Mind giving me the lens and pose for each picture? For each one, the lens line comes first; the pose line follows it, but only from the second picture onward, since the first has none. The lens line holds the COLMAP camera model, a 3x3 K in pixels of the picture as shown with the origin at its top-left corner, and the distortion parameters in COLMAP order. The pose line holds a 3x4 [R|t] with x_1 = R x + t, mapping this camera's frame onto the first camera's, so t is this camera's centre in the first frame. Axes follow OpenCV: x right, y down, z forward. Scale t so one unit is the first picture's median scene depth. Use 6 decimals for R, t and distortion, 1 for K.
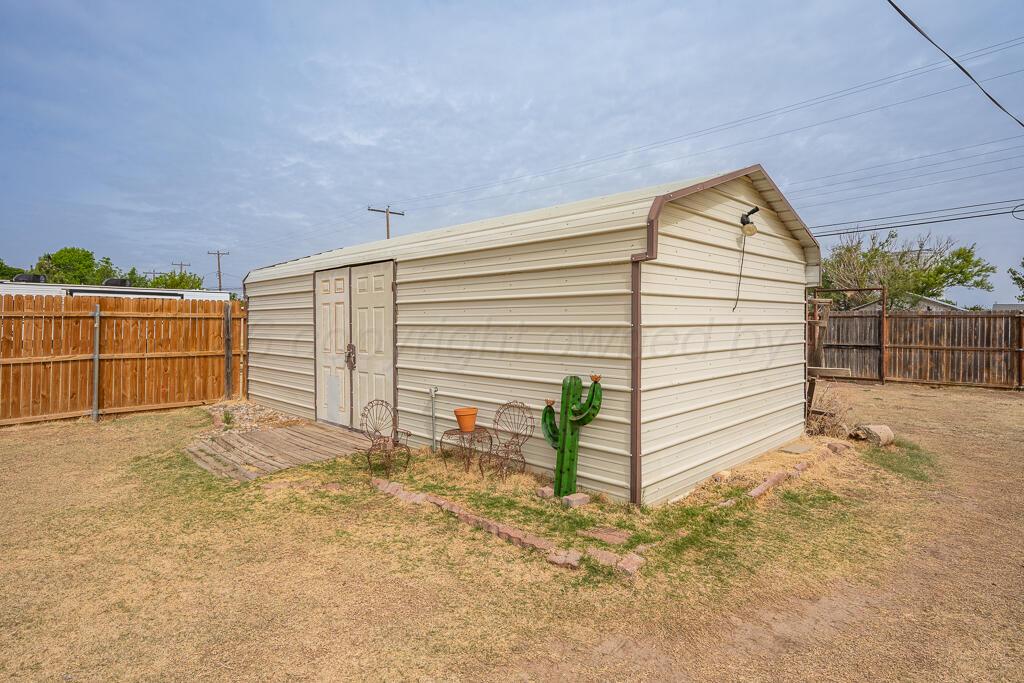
lens RADIAL K [[542.4, 0, 513.5], [0, 542.4, 335.6], [0, 0, 1]] dist [-0.003289, -0.000407]
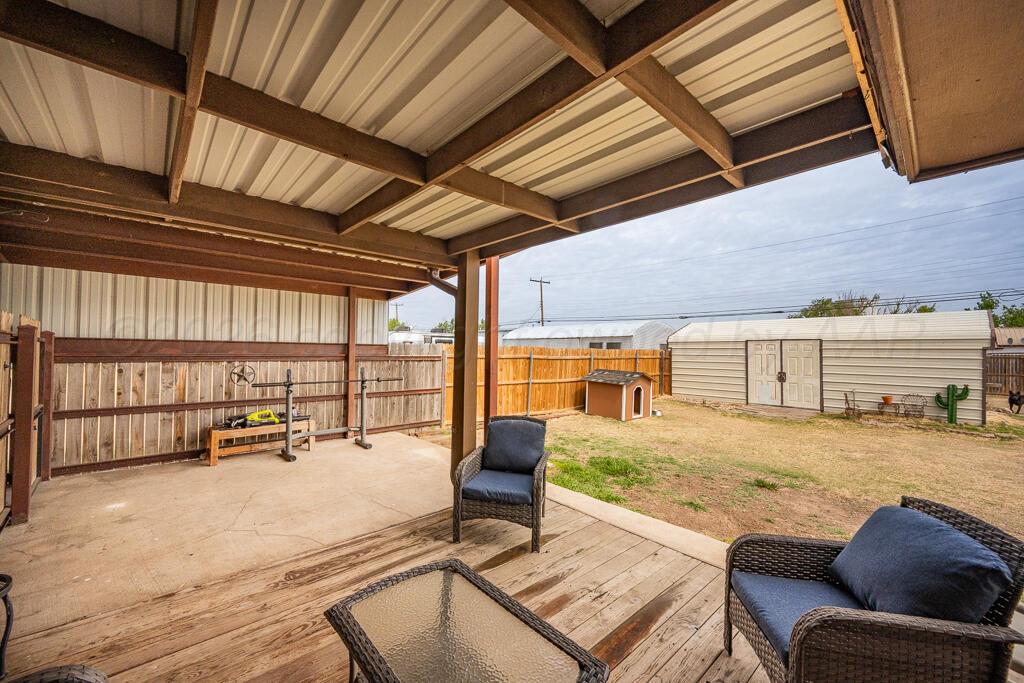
lens RADIAL K [[401.2, 0, 510.5], [0, 401.2, 344.4], [0, 0, 1]] dist [-0.002422, 0.000144]
pose [[0.999930, 0.003587, 0.011310, -1.708899], [-0.003280, 0.999629, -0.027055, -0.060480], [-0.011403, 0.027016, 0.999570, -0.877073]]
